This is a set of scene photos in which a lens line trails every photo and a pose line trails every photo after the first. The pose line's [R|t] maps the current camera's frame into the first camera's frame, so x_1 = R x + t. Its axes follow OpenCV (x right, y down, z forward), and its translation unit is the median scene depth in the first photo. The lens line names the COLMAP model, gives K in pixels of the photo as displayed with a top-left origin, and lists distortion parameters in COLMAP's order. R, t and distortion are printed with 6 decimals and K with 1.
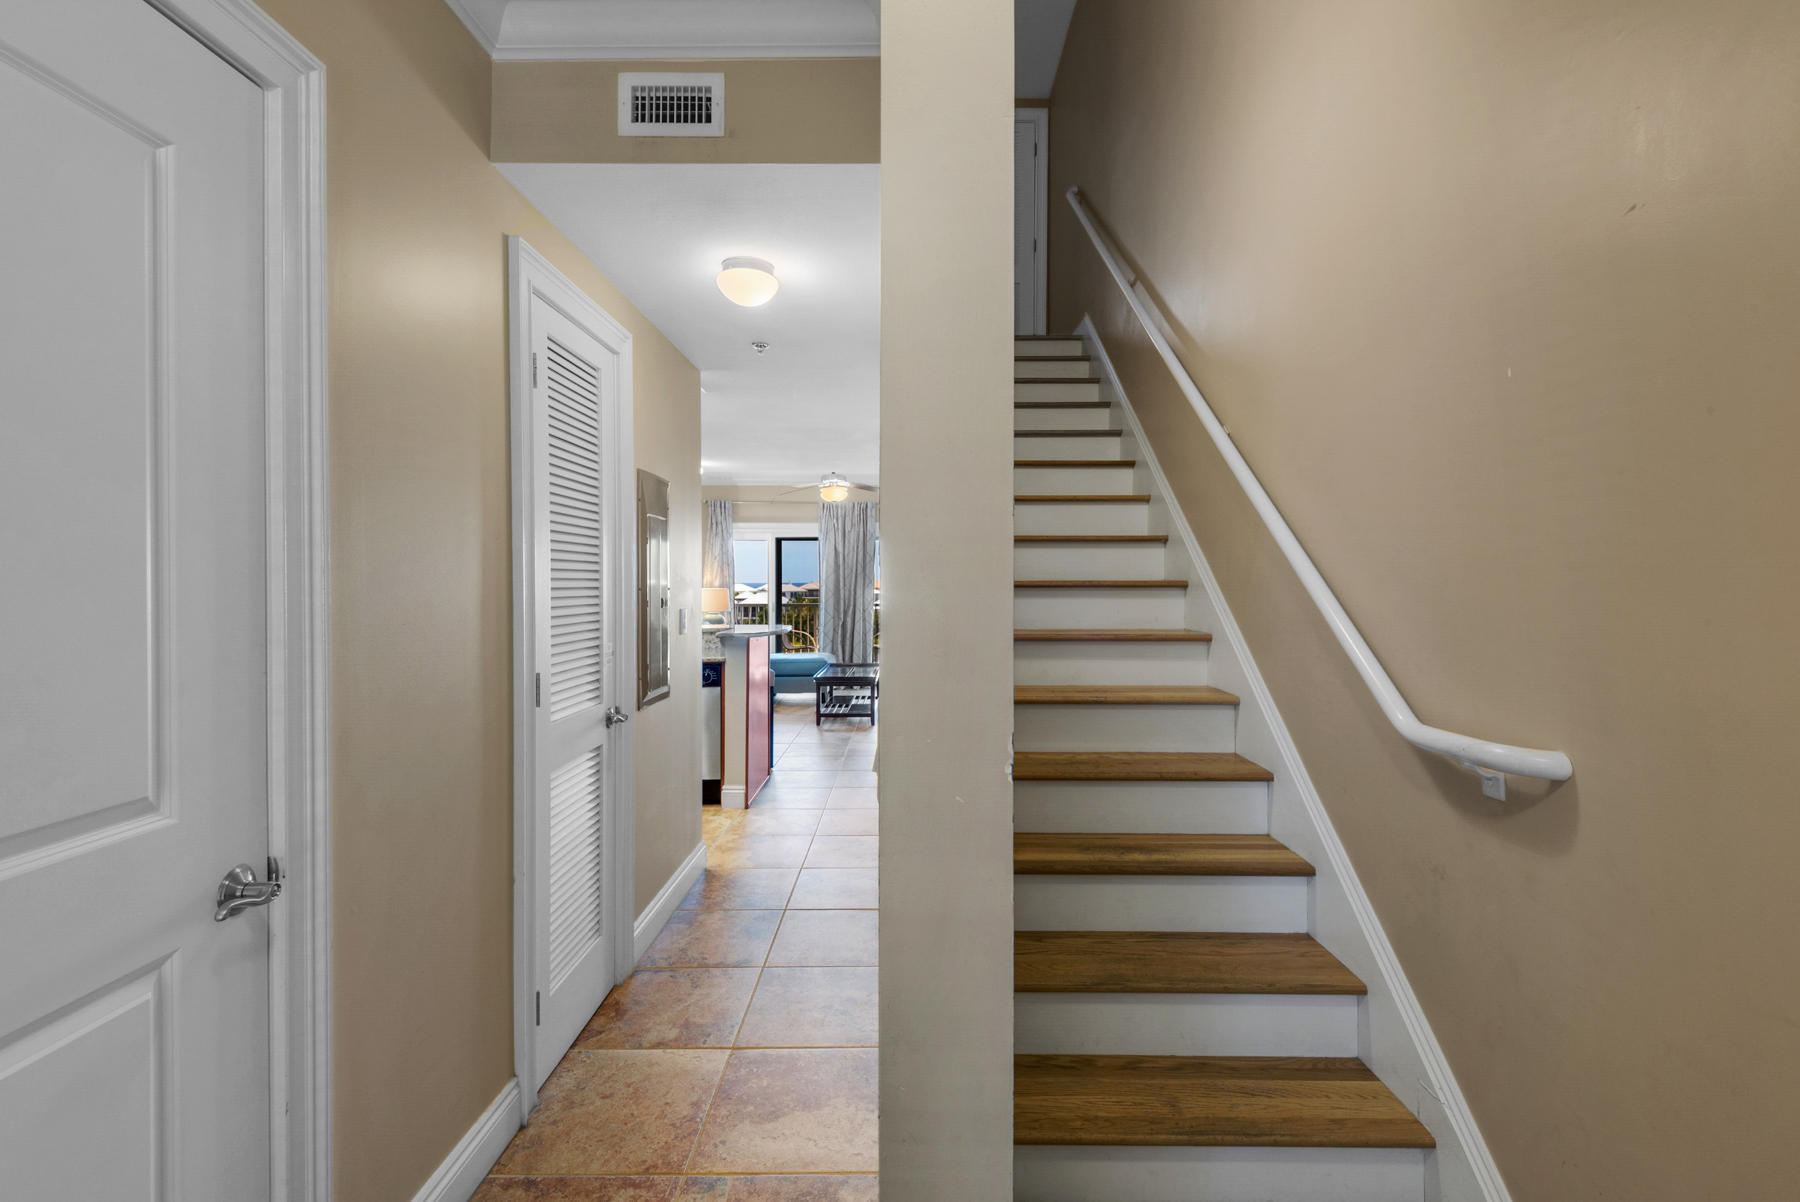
lens RADIAL K [[847.8, 0, 905.9], [0, 847.8, 587.7], [0, 0, 1]] dist [0.000775, 0.000059]
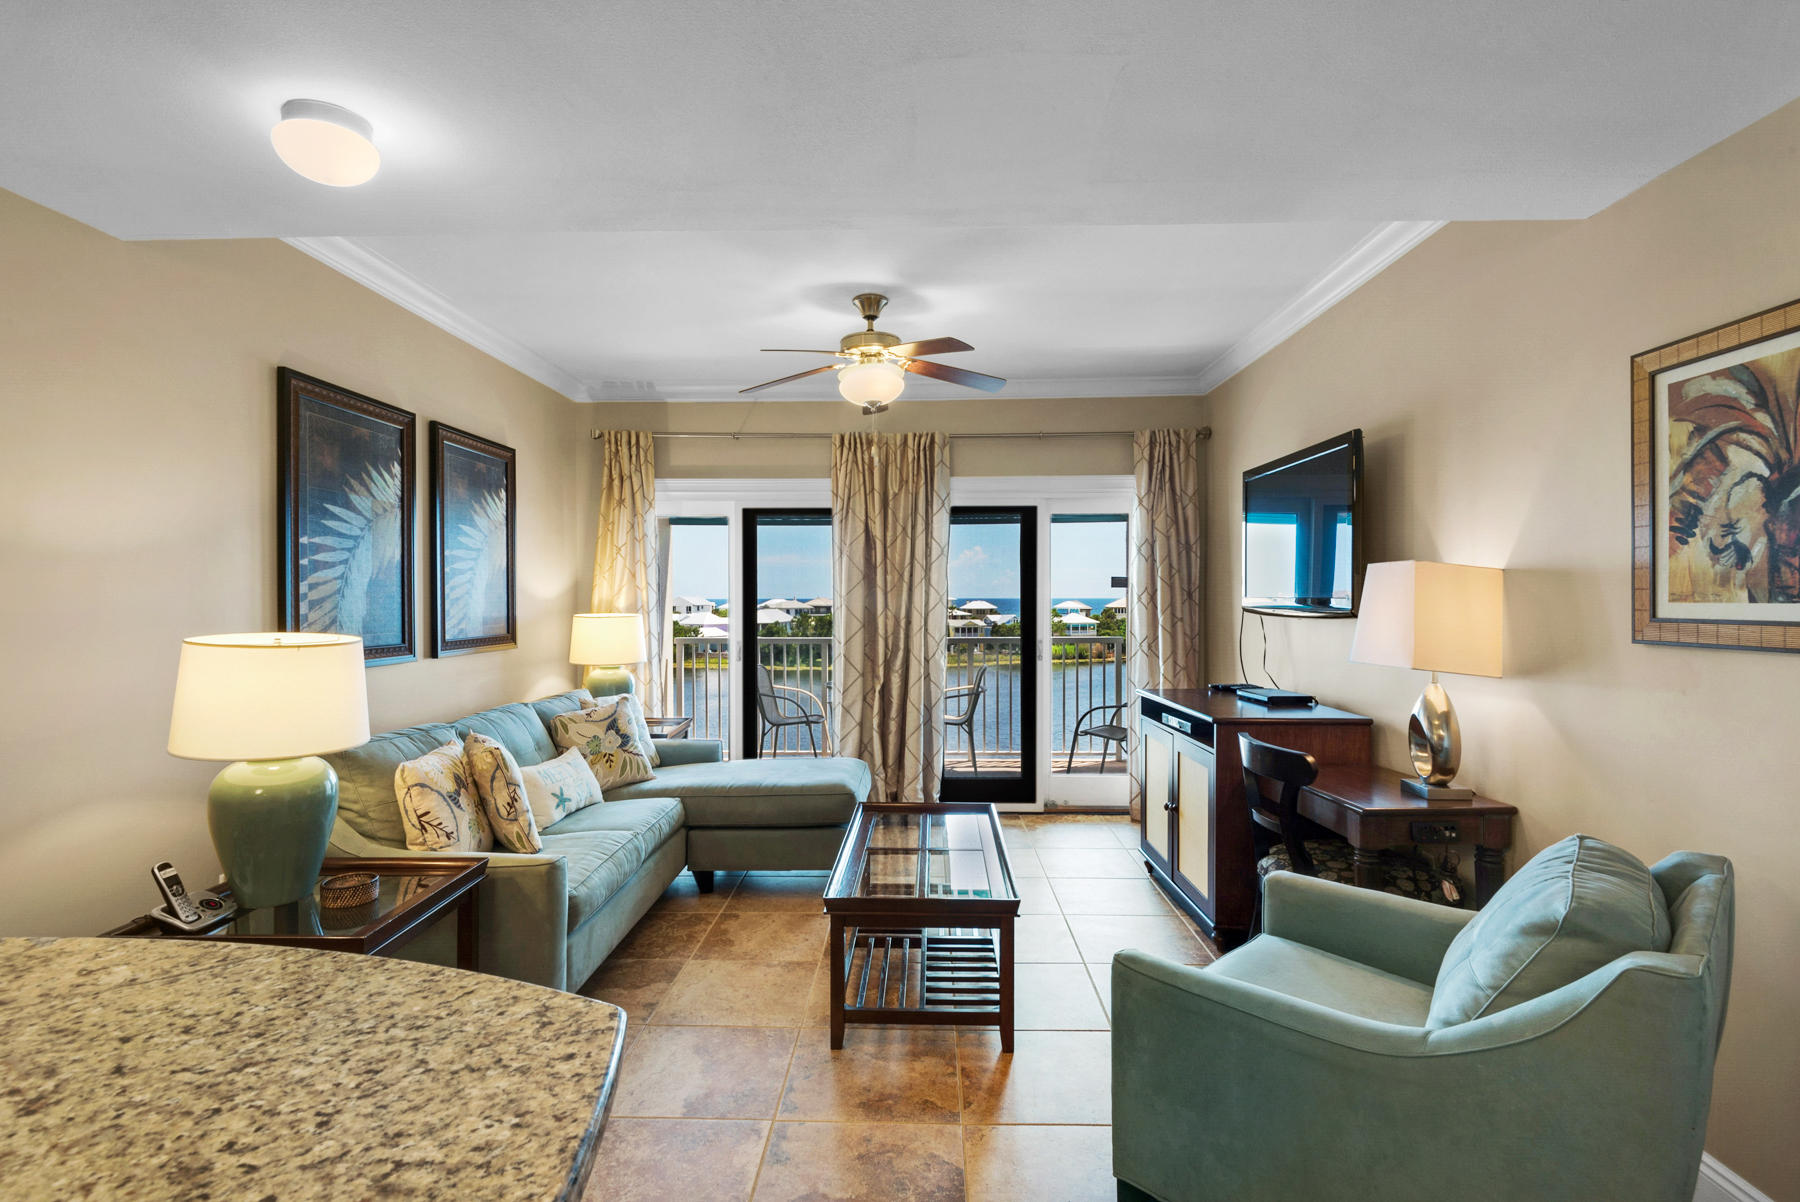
lens RADIAL K [[865.7, 0, 900.0], [0, 865.7, 601.0], [0, 0, 1]] dist [0.015786, -0.000200]
pose [[0.999860, 0.000626, -0.016748, -0.056537], [-0.000669, 0.999997, -0.002556, -0.004924], [0.016746, 0.002567, 0.999856, 0.513378]]
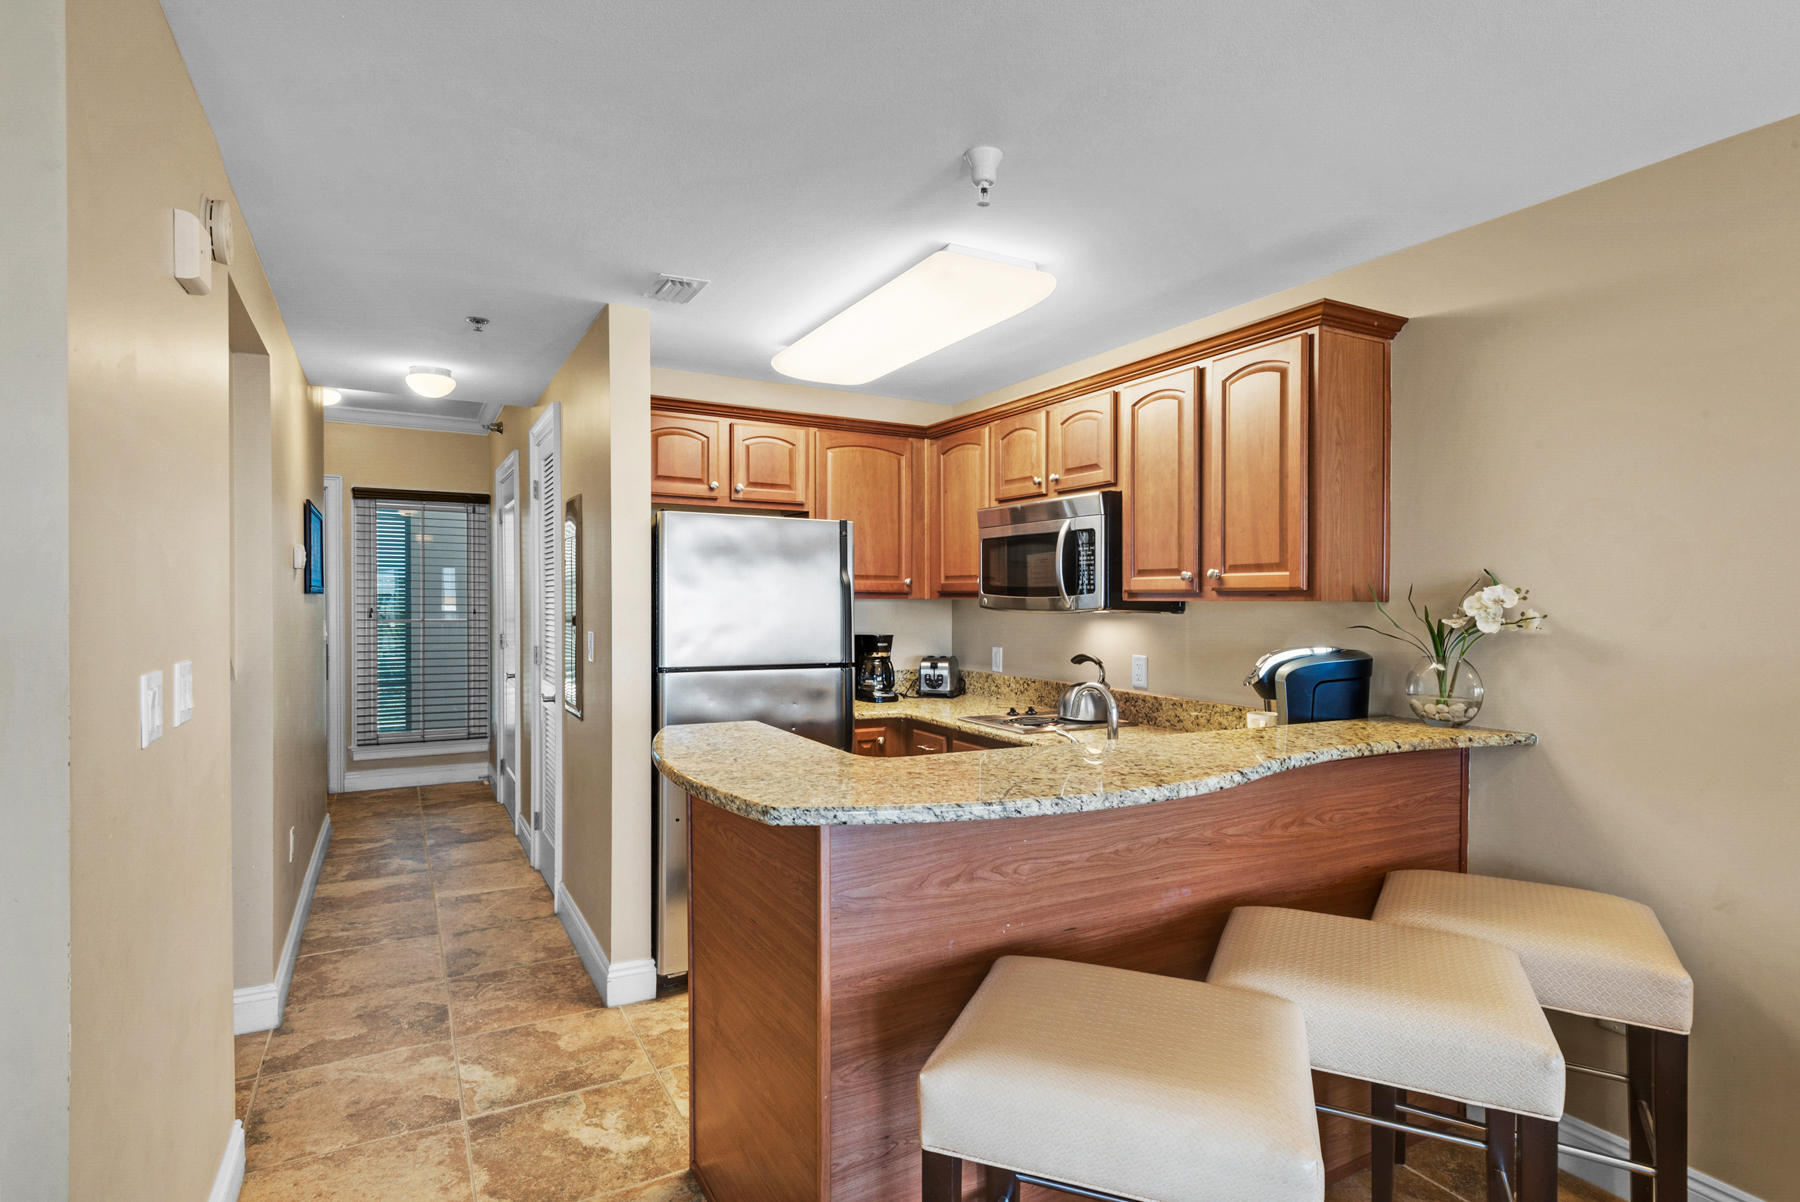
lens RADIAL K [[920.3, 0, 900.0], [0, 920.3, 601.0], [0, 0, 1]] dist [0.015301, -0.000977]
pose [[-0.871669, -0.000271, -0.490095, -0.032323], [-0.007294, 0.999896, 0.012418, -0.006941], [0.490041, 0.014399, -0.871580, 0.786669]]
